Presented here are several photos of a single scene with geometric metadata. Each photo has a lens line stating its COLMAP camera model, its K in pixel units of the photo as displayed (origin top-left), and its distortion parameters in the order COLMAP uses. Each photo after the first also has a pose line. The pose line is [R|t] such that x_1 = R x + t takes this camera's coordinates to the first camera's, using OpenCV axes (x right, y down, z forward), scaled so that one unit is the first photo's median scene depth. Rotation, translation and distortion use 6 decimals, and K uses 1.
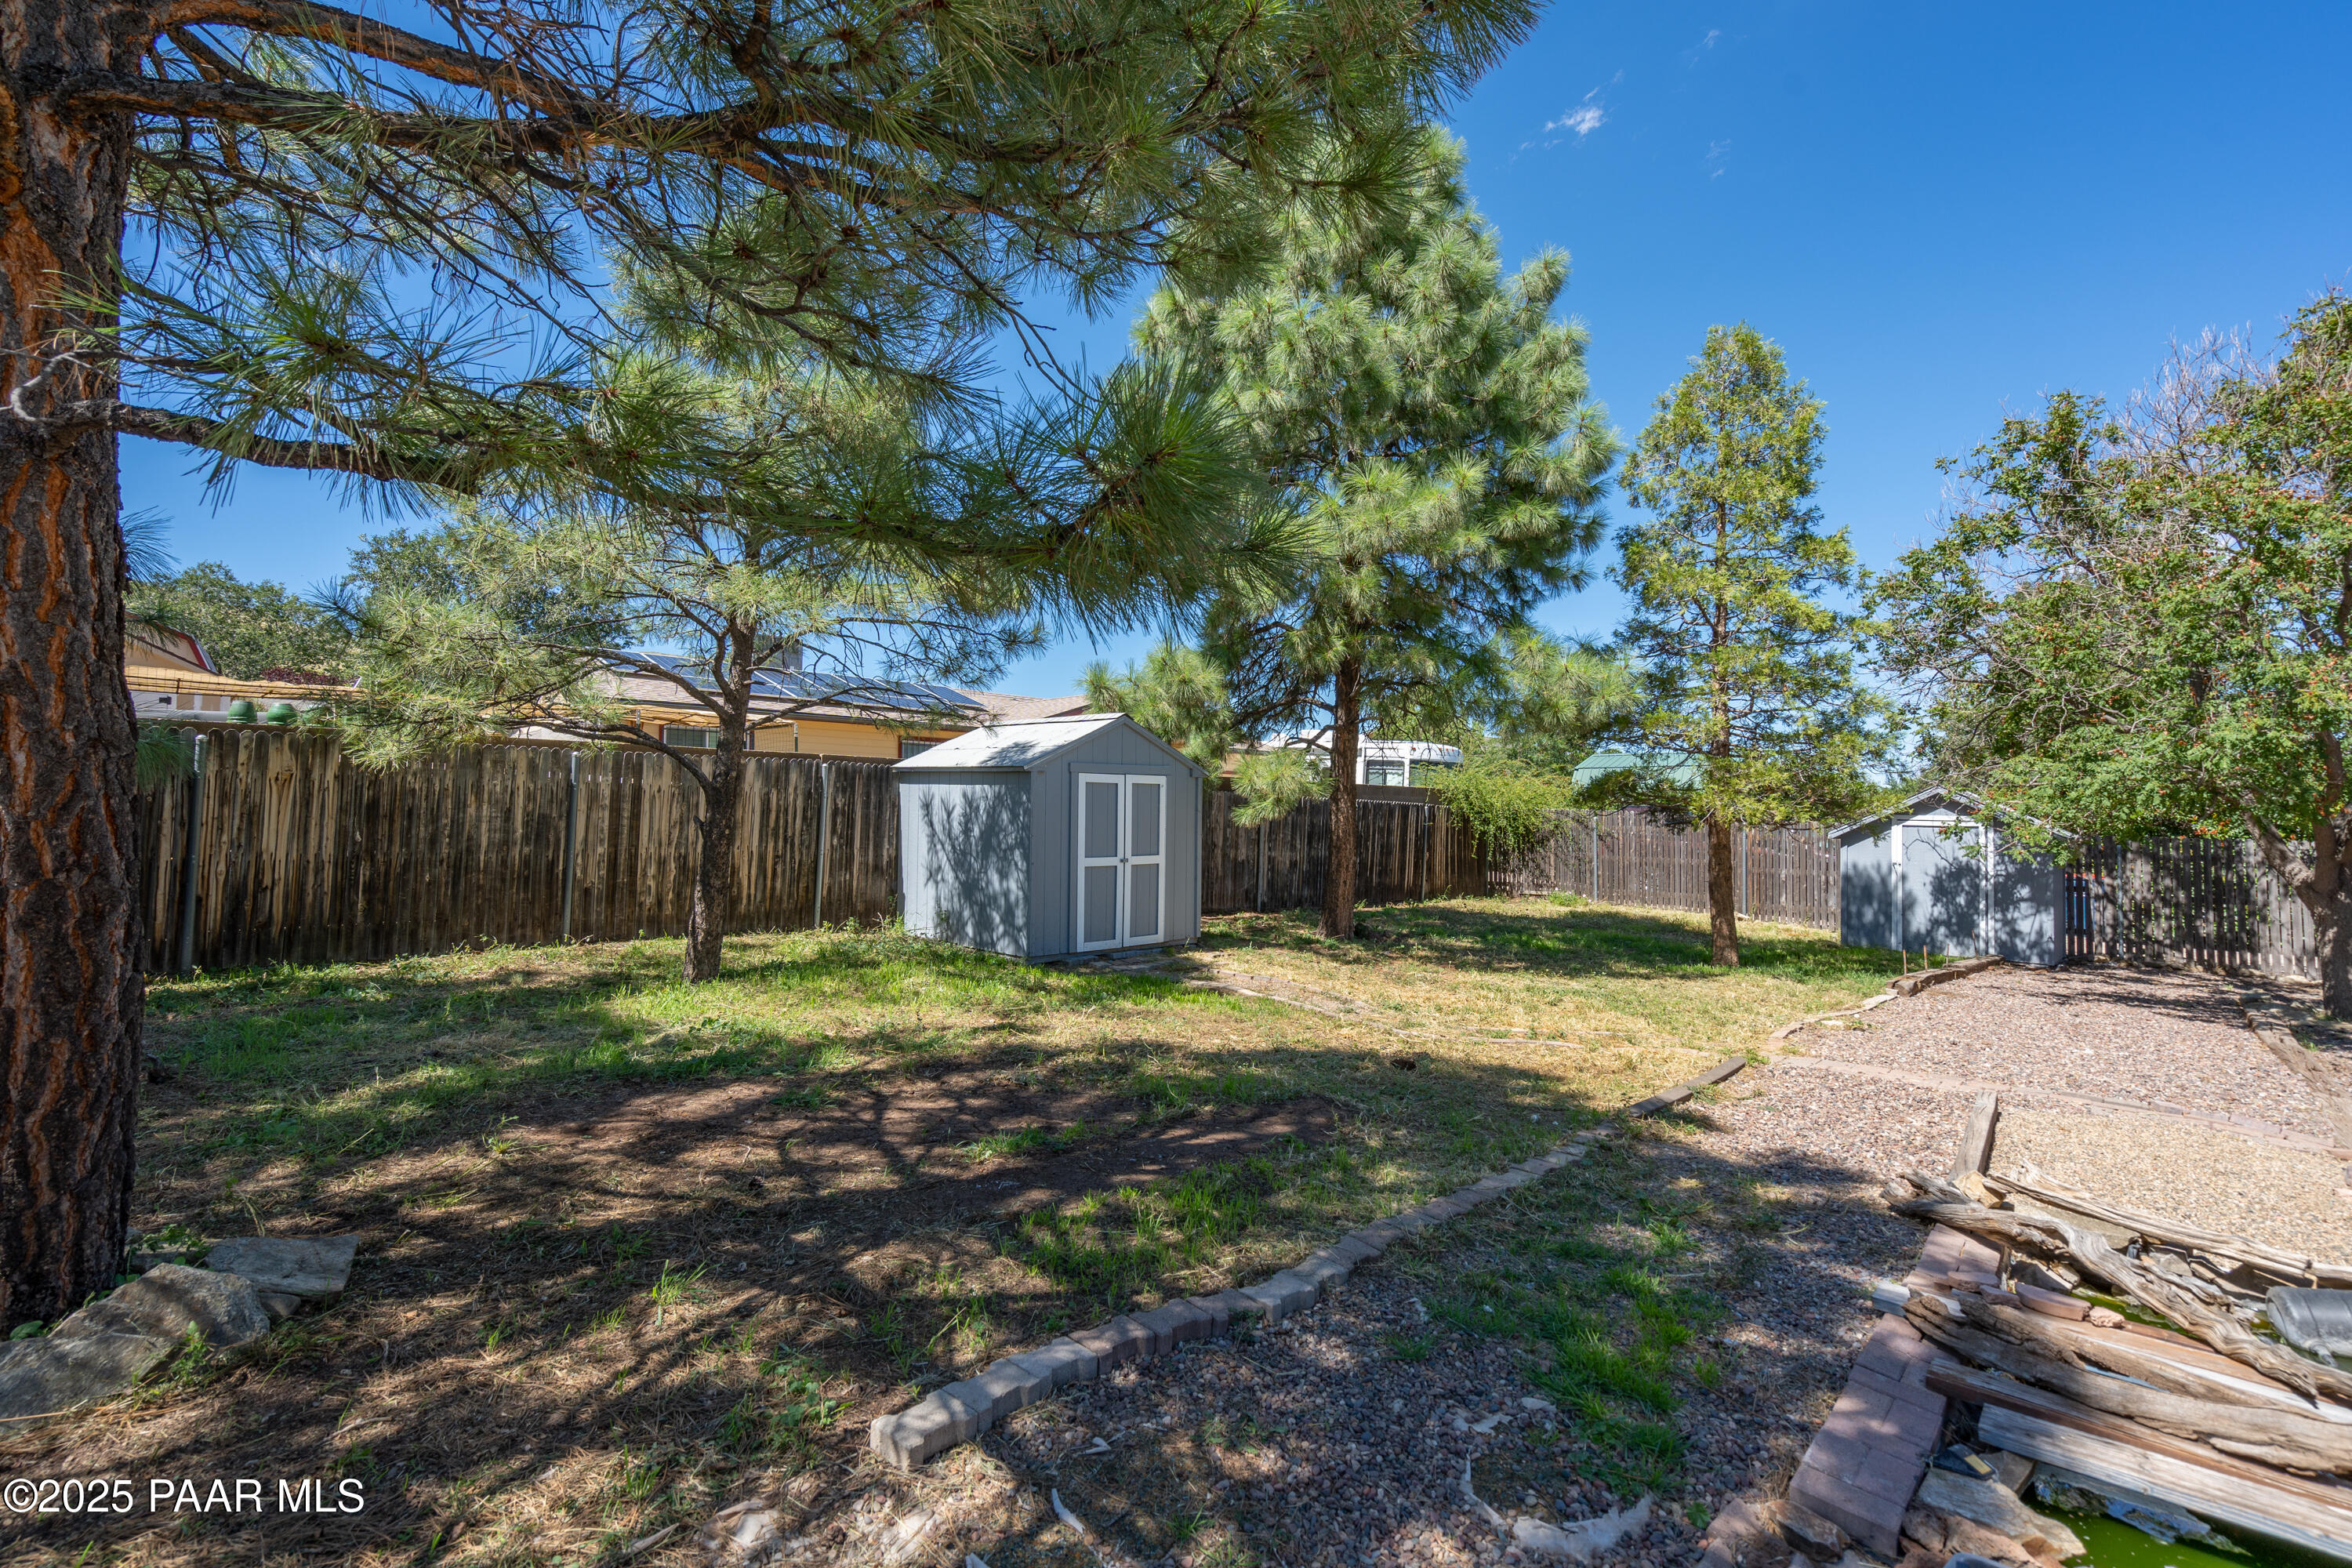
lens RADIAL K [[1061.1, 0, 1165.9], [0, 1061.1, 789.7], [0, 0, 1]] dist [-0.009867, 0.002342]
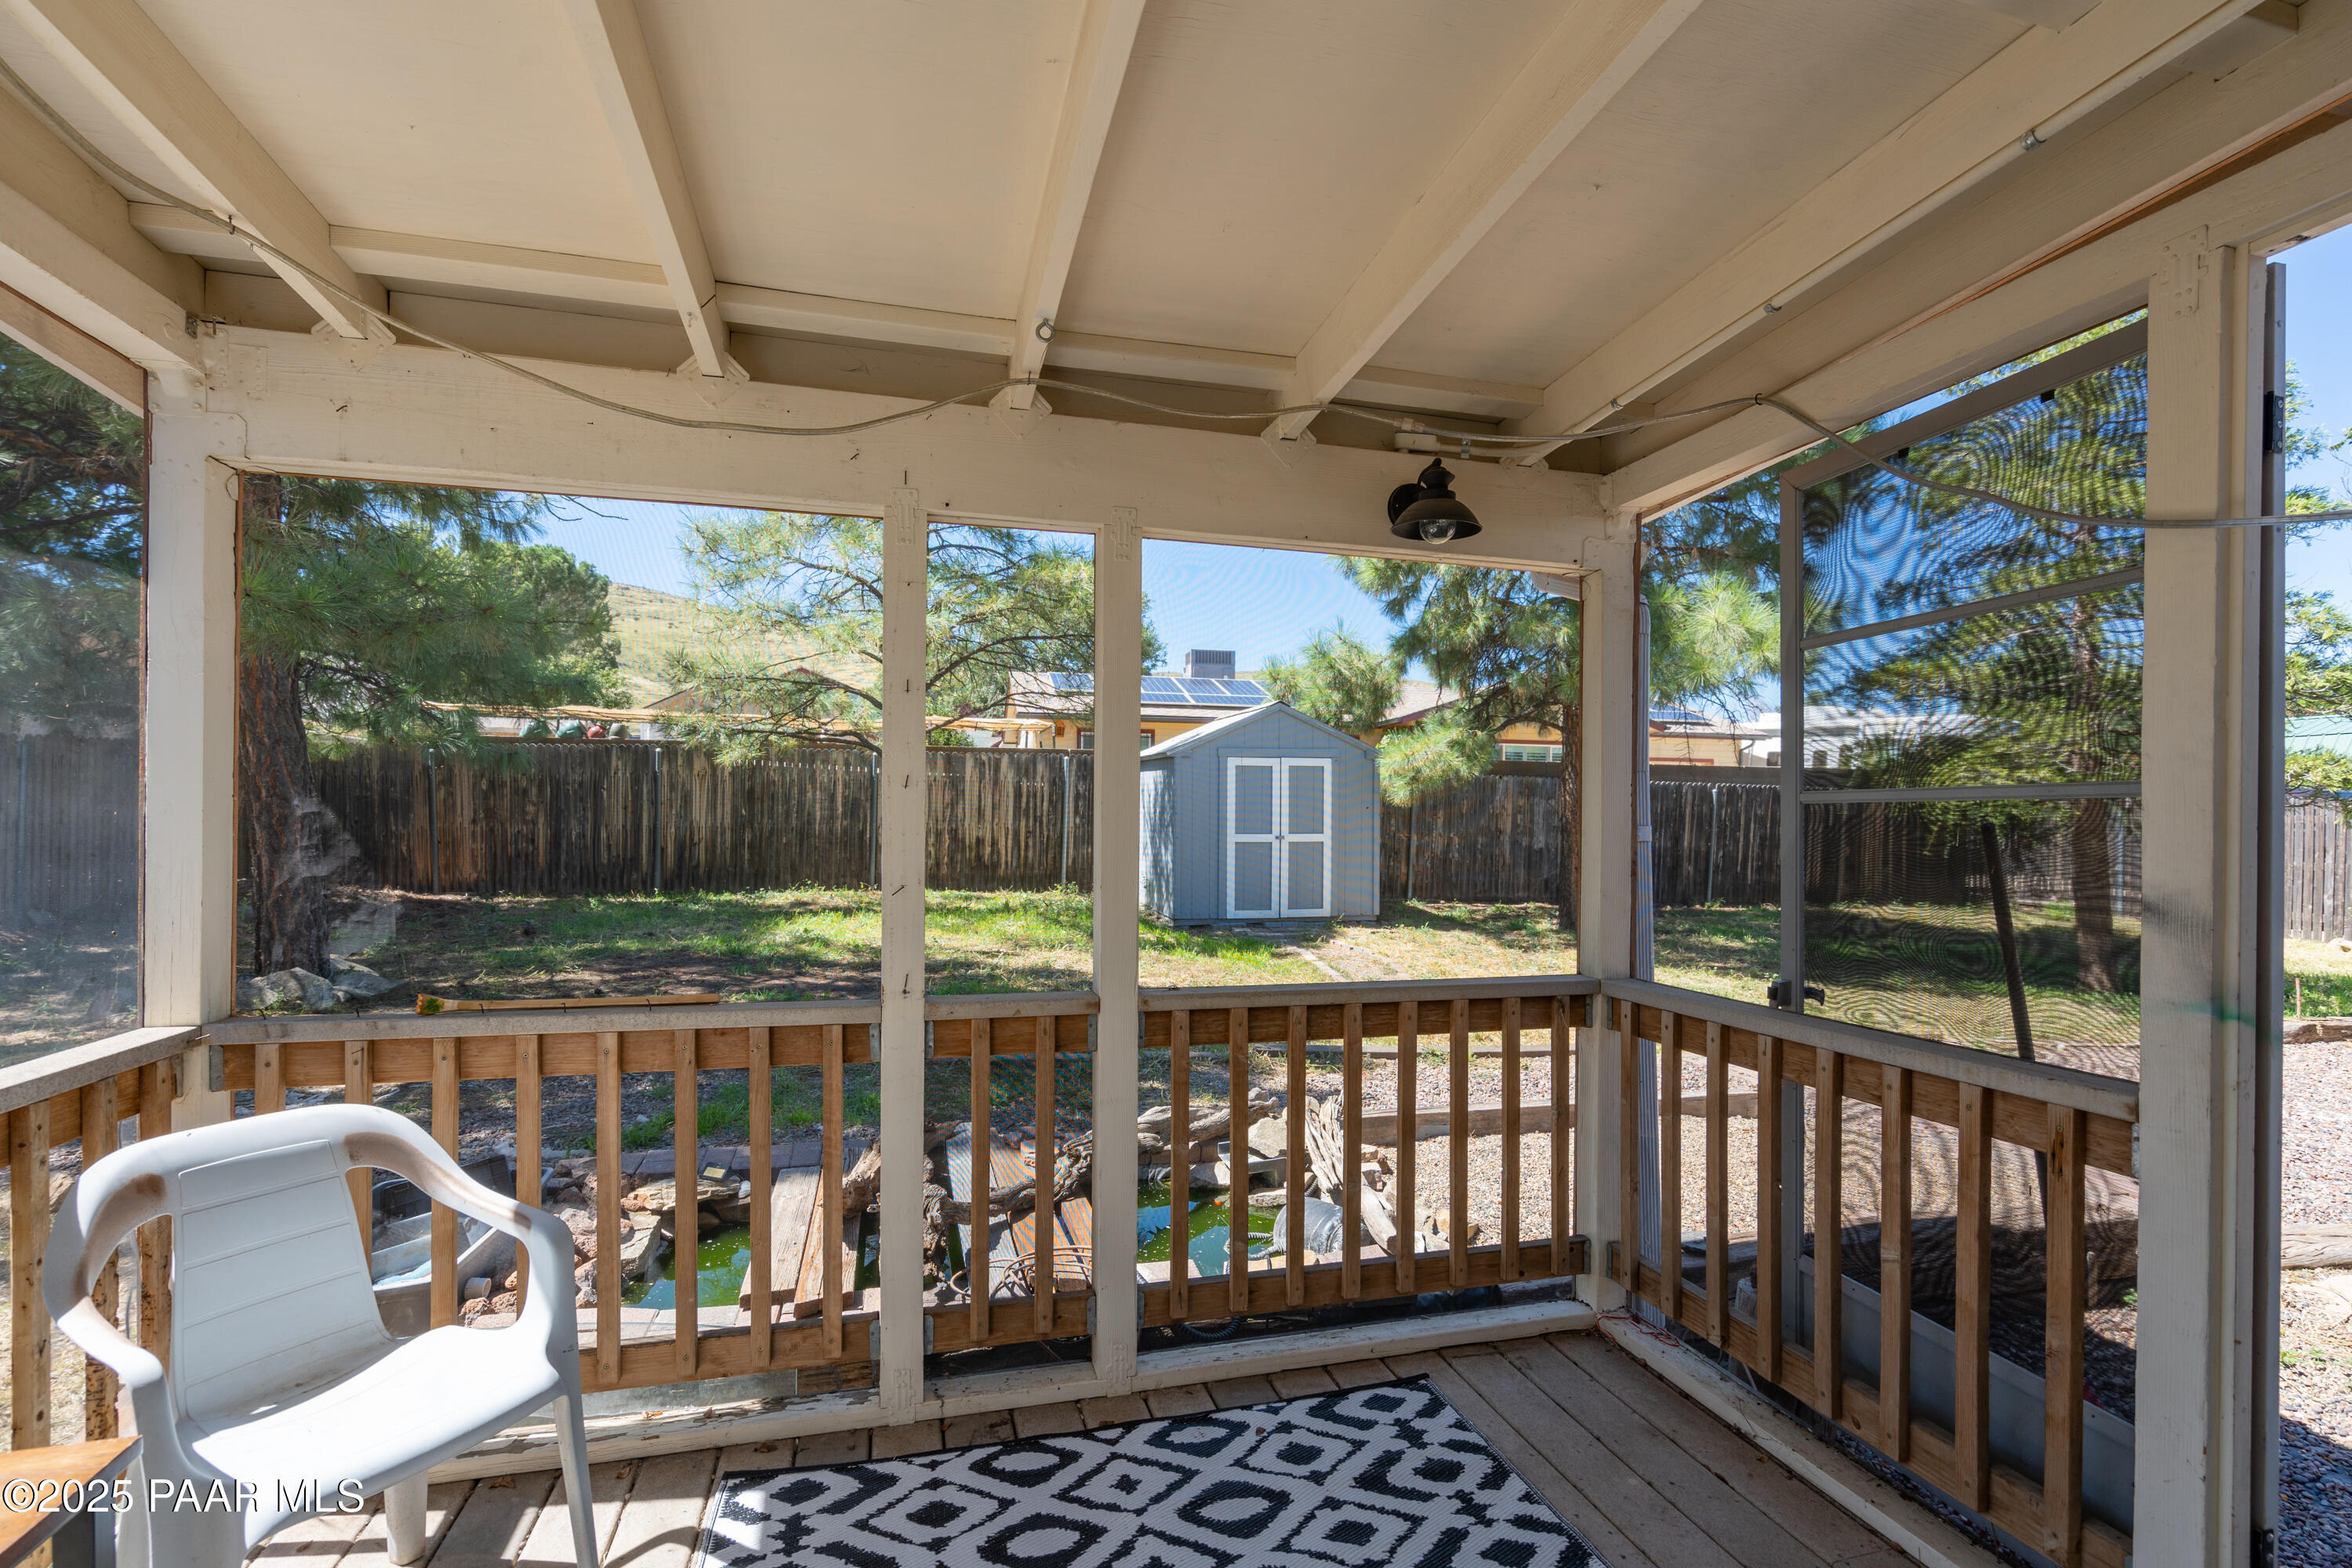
lens RADIAL K [[1061.1, 0, 1180.2], [0, 1061.1, 794.8], [0, 0, 1]] dist [-0.009867, 0.002342]
pose [[0.843118, -0.012103, -0.537593, 0.441138], [0.012780, 0.999915, -0.002469, 0.023583], [0.537577, -0.004788, 0.843201, 0.033393]]
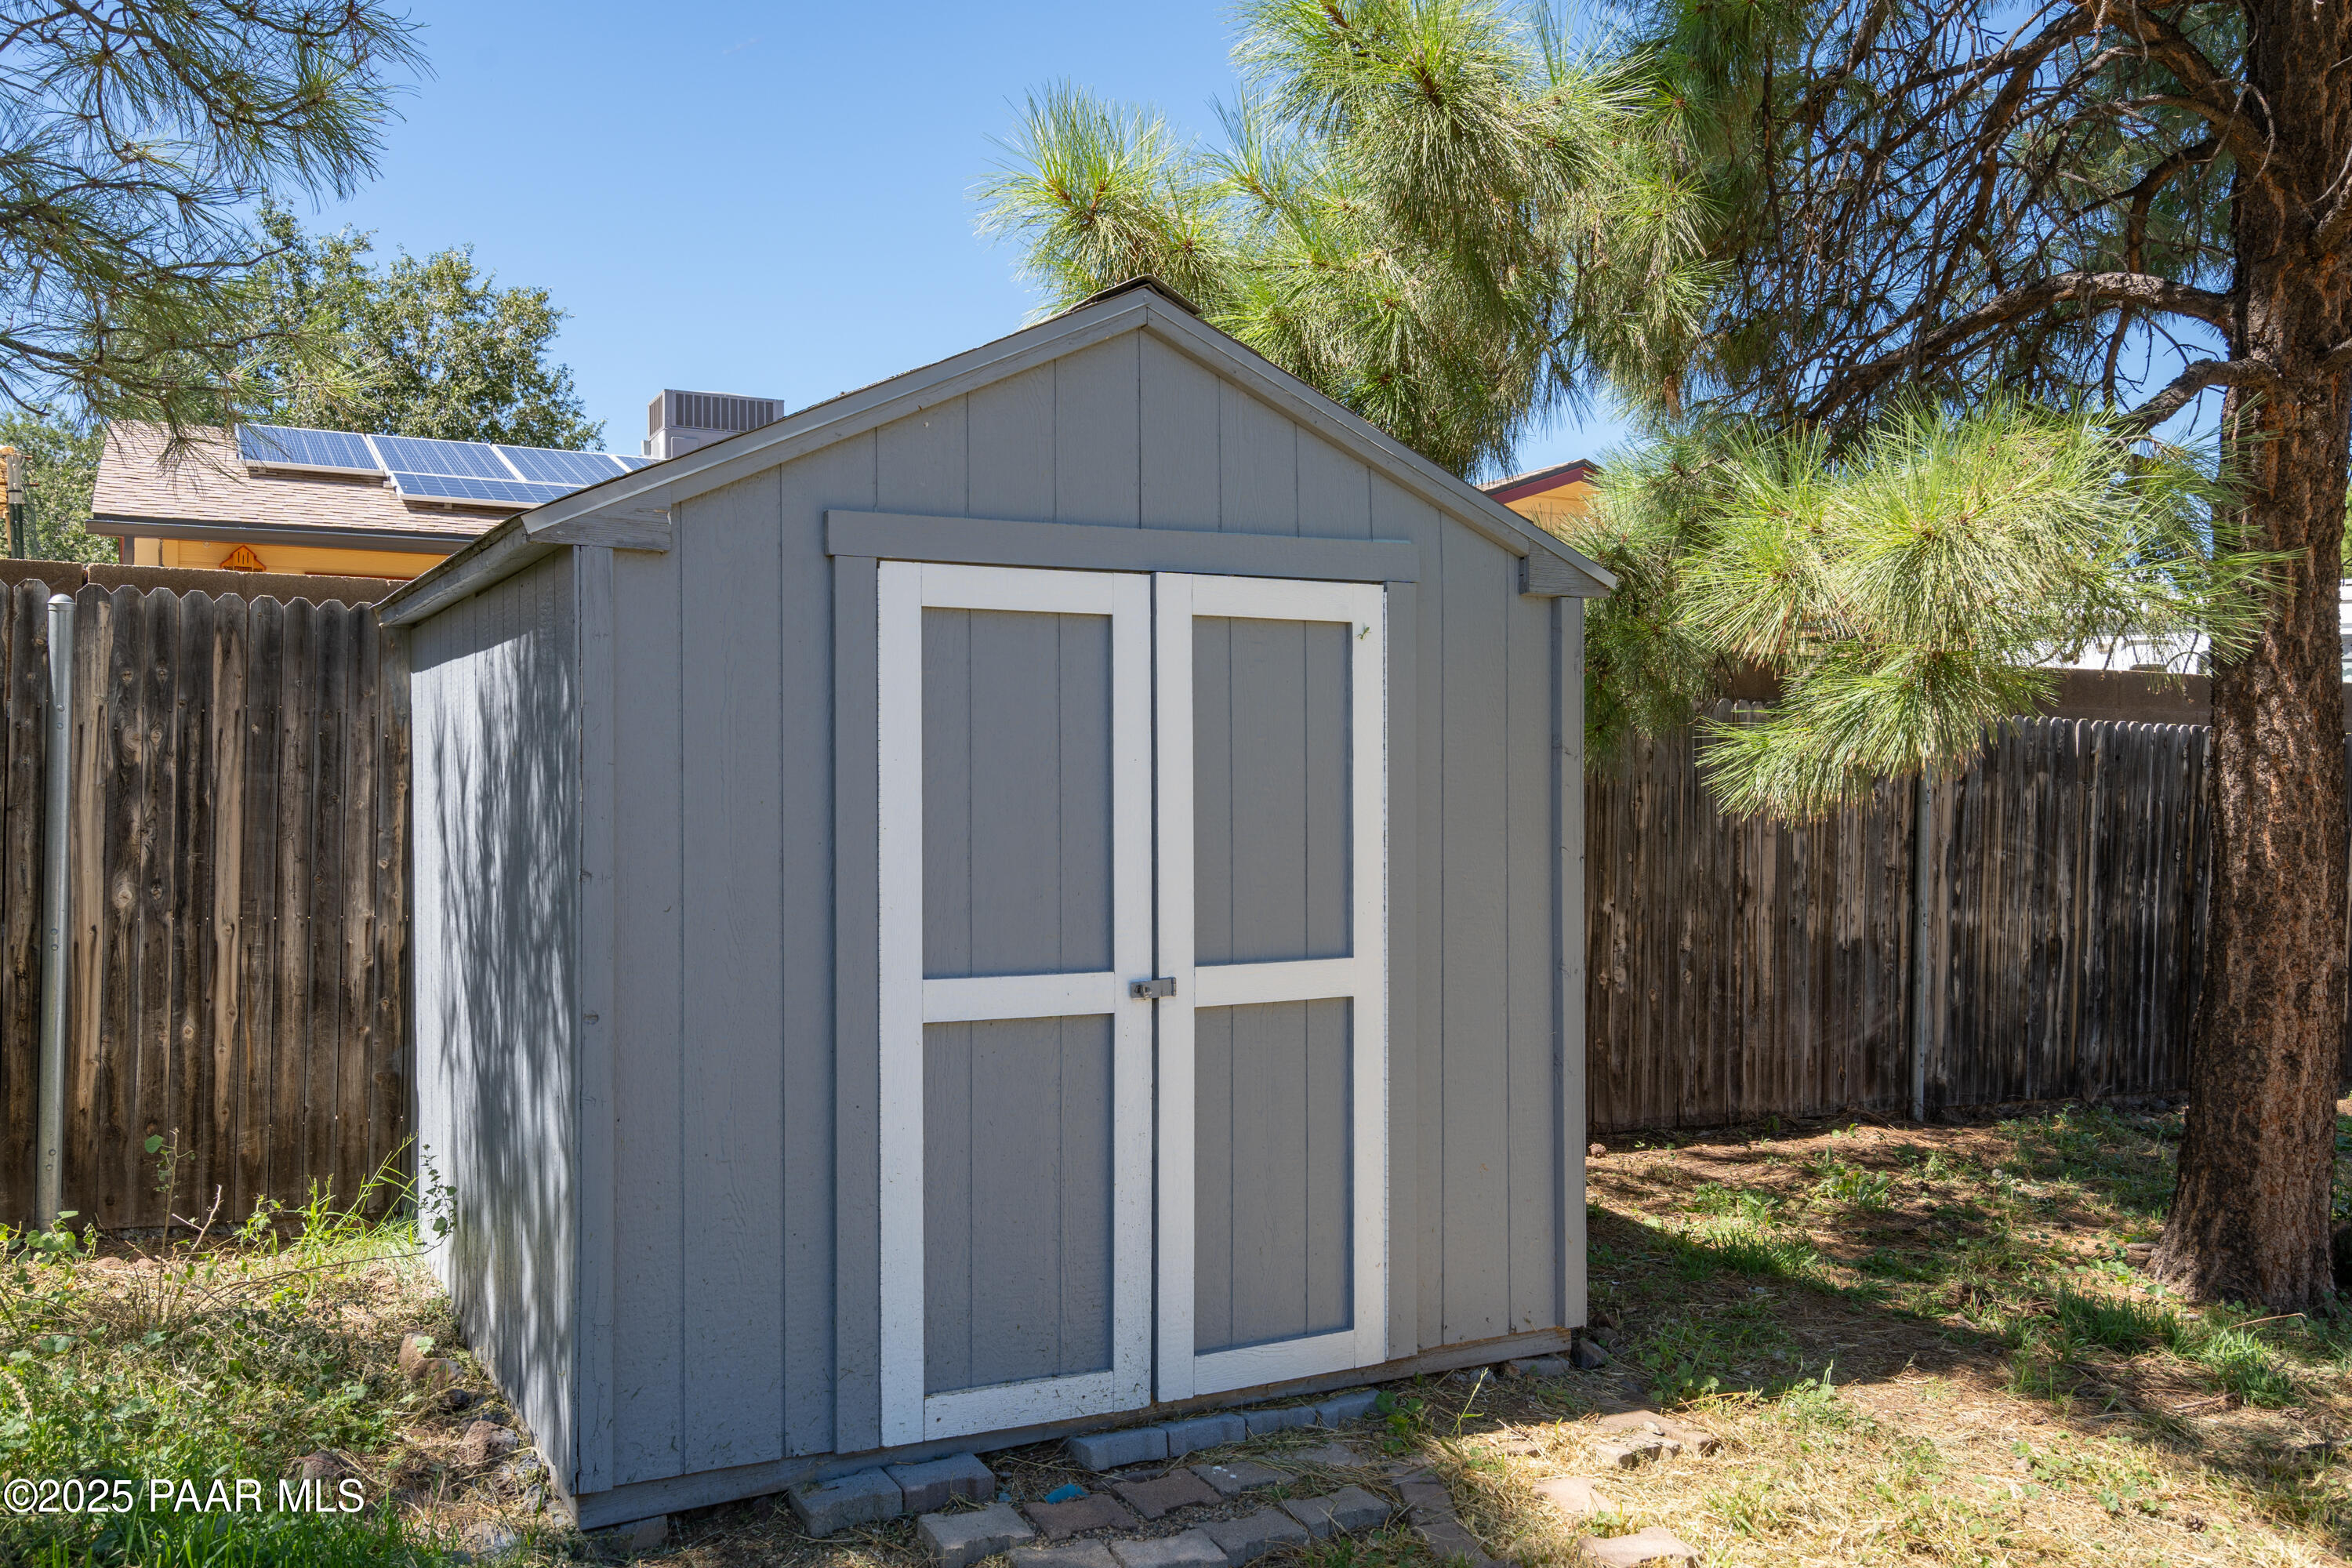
lens RADIAL K [[1951.7, 0, 1163.1], [0, 1951.7, 792.4], [0, 0, 1]] dist [-0.005765, -0.002092]
pose [[0.953459, -0.015893, -0.301104, 0.075493], [0.019862, 0.999751, 0.010126, 0.023765], [0.300868, -0.015635, 0.953538, 0.616144]]
